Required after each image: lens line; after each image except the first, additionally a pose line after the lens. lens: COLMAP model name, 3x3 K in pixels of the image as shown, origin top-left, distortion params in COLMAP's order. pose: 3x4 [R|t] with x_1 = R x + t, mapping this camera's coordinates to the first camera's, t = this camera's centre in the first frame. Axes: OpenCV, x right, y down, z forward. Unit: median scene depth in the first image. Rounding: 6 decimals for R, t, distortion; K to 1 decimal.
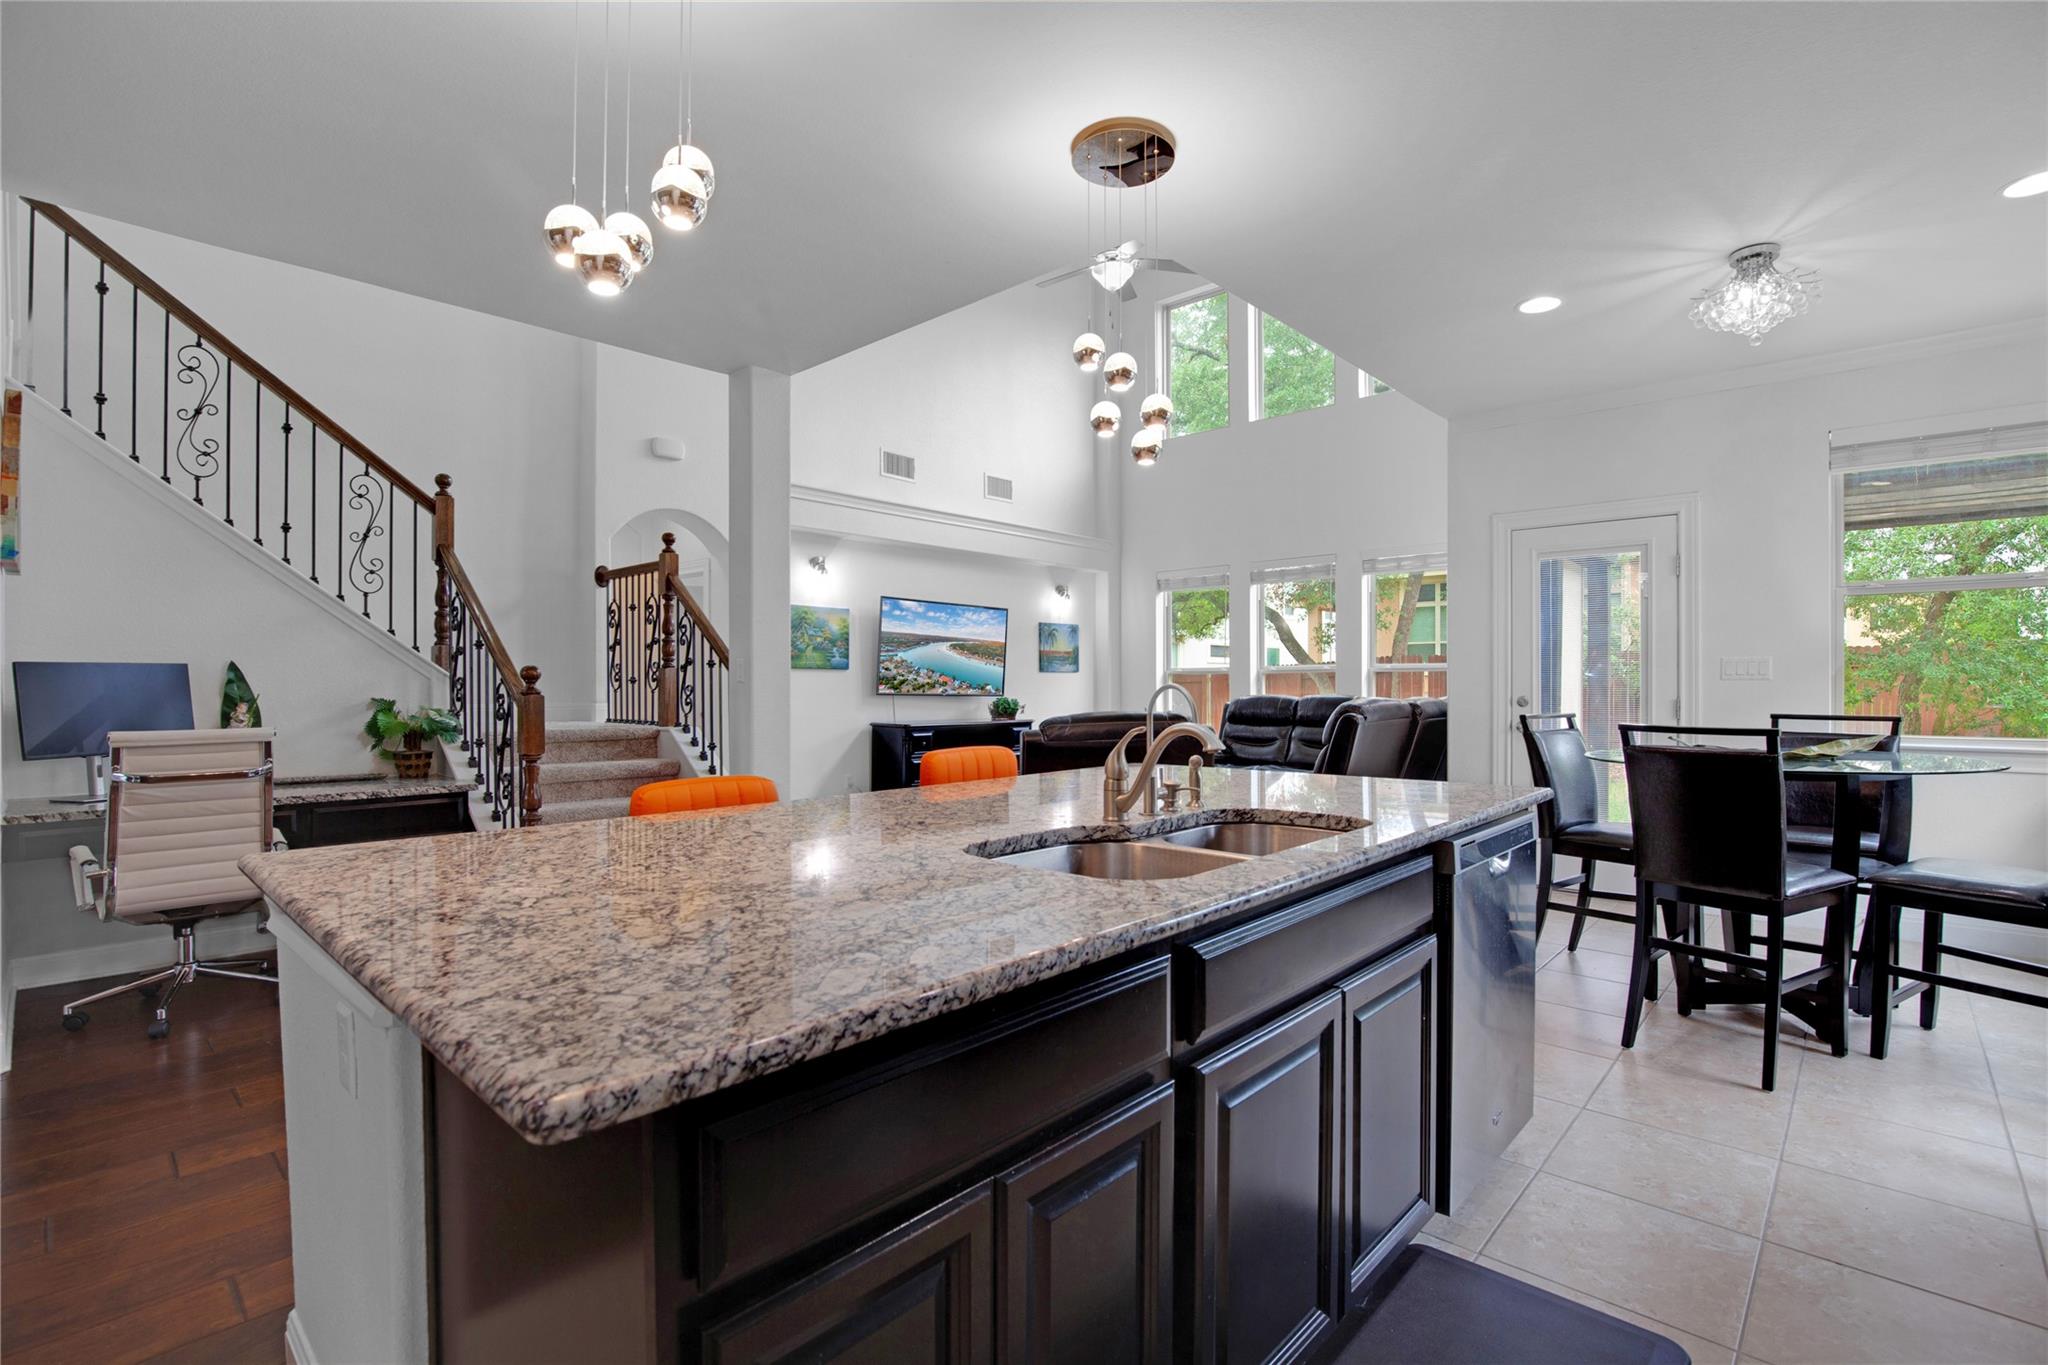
lens RADIAL K [[917.3, 0, 1020.0], [0, 917.3, 691.0], [0, 0, 1]] dist [-0.027679, 0.002715]
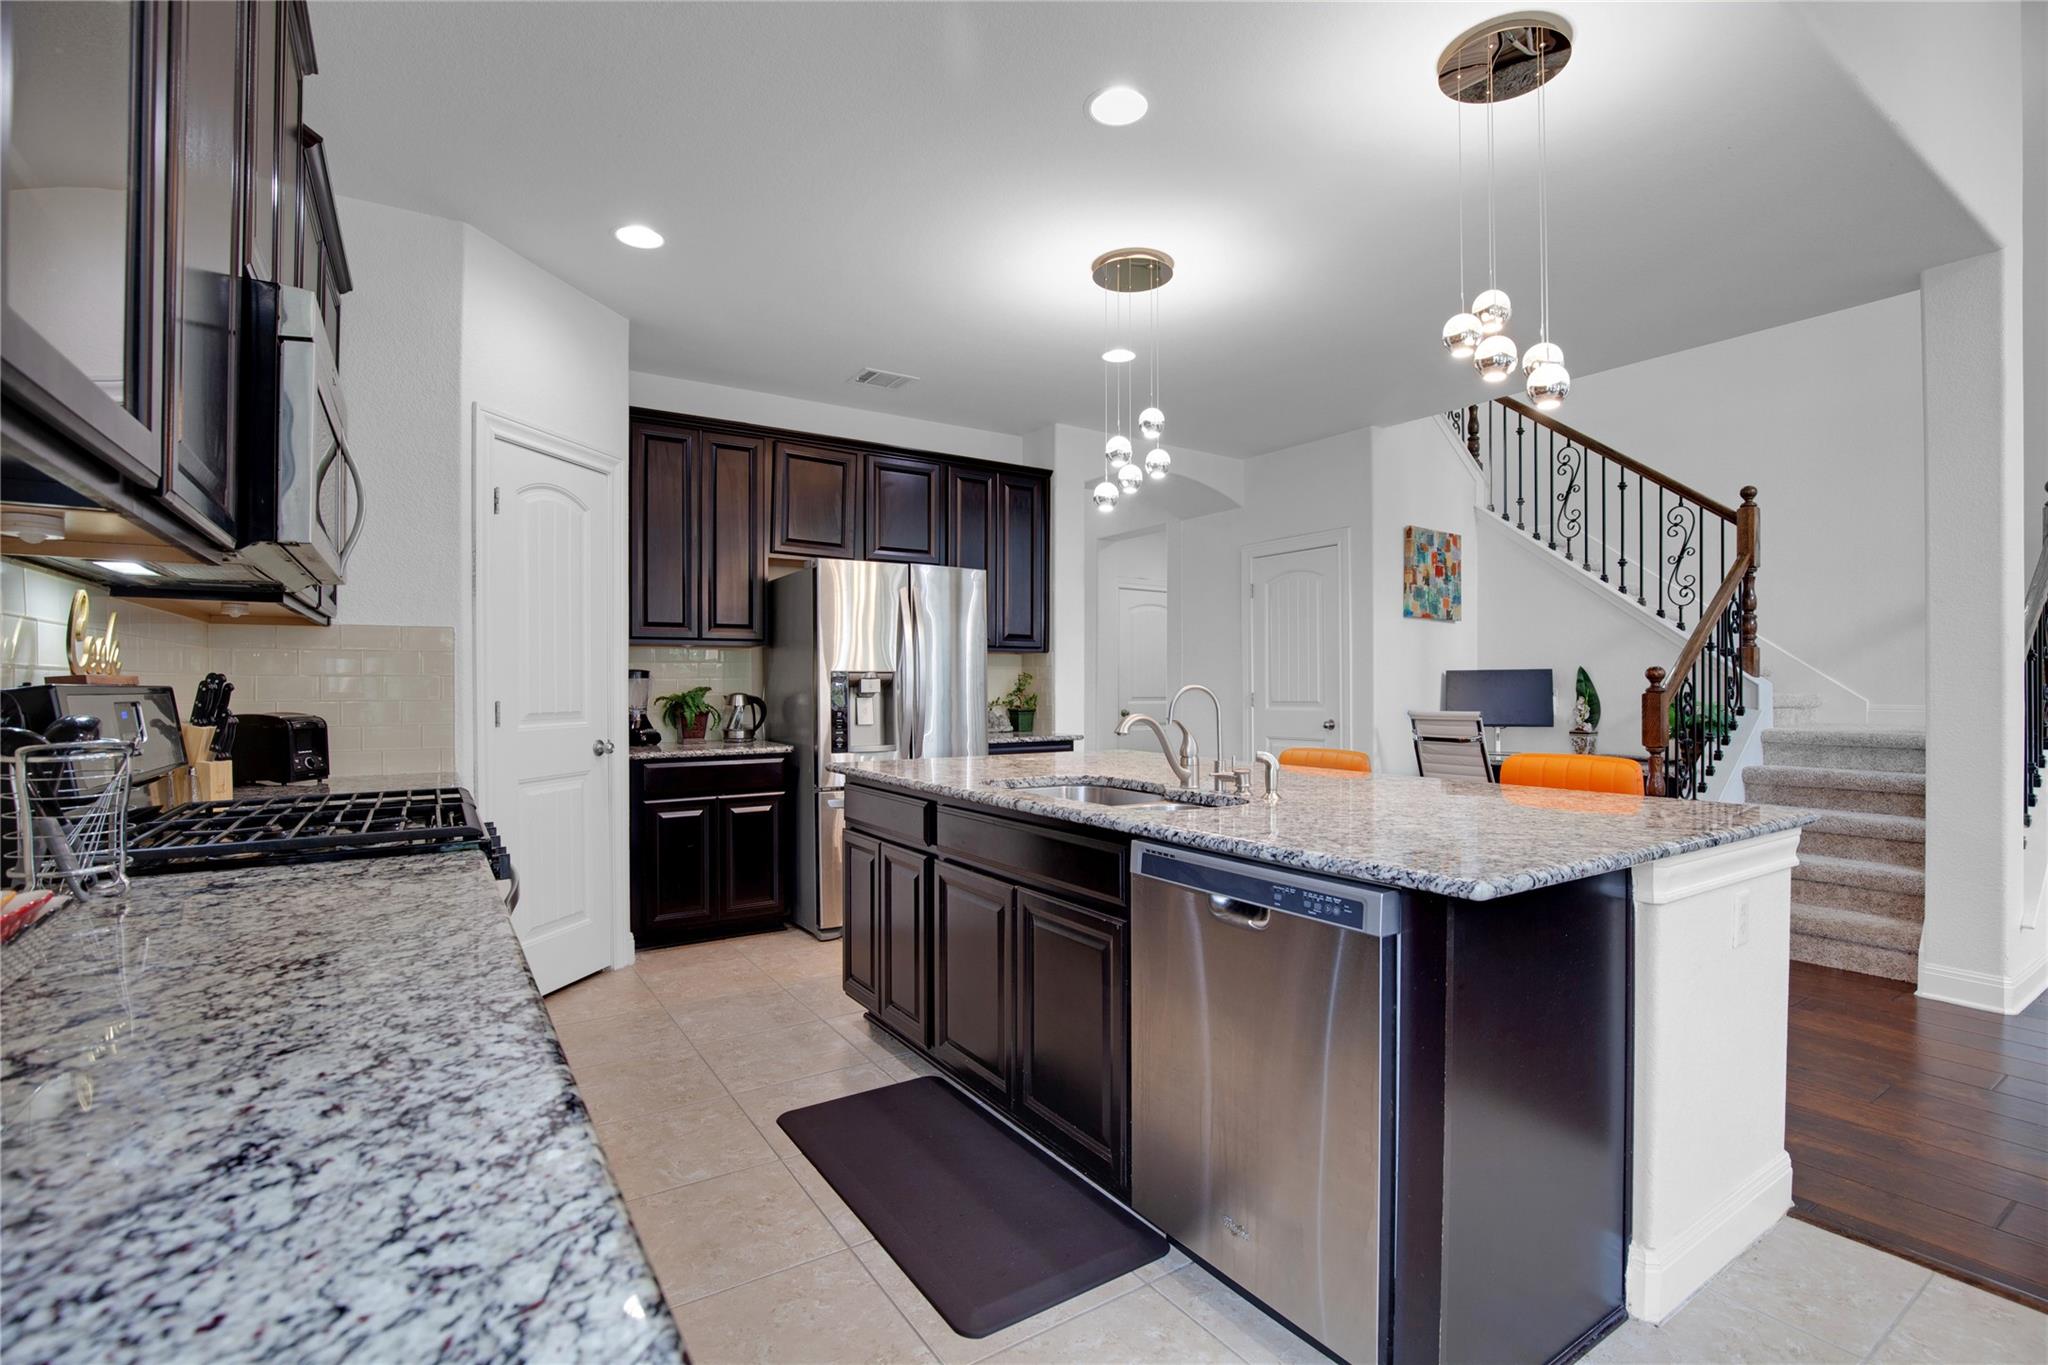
lens RADIAL K [[917.3, 0, 1022.3], [0, 917.3, 677.1], [0, 0, 1]] dist [-0.027679, 0.002715]
pose [[-0.244511, -0.003636, -0.969640, 0.638507], [-0.006787, 0.999975, -0.002039, -0.007334], [0.969623, 0.006082, -0.244529, 0.462559]]
